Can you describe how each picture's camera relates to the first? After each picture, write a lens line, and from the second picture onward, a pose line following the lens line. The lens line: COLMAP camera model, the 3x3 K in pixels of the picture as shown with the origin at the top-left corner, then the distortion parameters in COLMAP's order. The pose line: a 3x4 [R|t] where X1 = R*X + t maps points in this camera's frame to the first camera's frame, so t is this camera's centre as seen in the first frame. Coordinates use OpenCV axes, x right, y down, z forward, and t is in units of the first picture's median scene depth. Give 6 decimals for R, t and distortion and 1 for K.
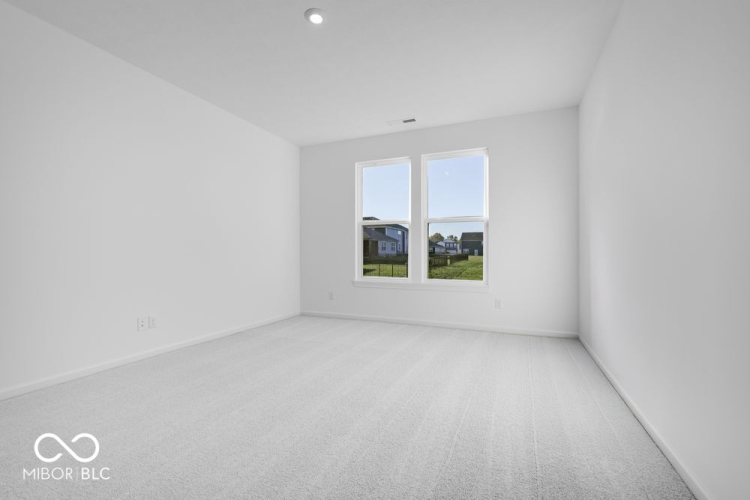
lens RADIAL K [[318.3, 0, 379.9], [0, 318.3, 266.1], [0, 0, 1]] dist [-0.005206, 0.000103]
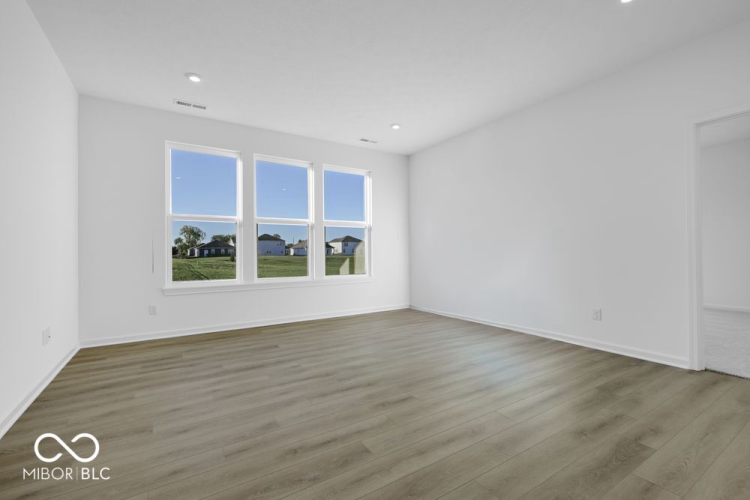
lens RADIAL K [[327.4, 0, 378.0], [0, 327.4, 250.6], [0, 0, 1]] dist [0.004749, -0.000842]
pose [[0.583971, 0.000353, 0.811775, -0.261305], [0.040143, 0.998764, -0.029313, -0.001429], [-0.810782, 0.049705, 0.583234, 0.063470]]
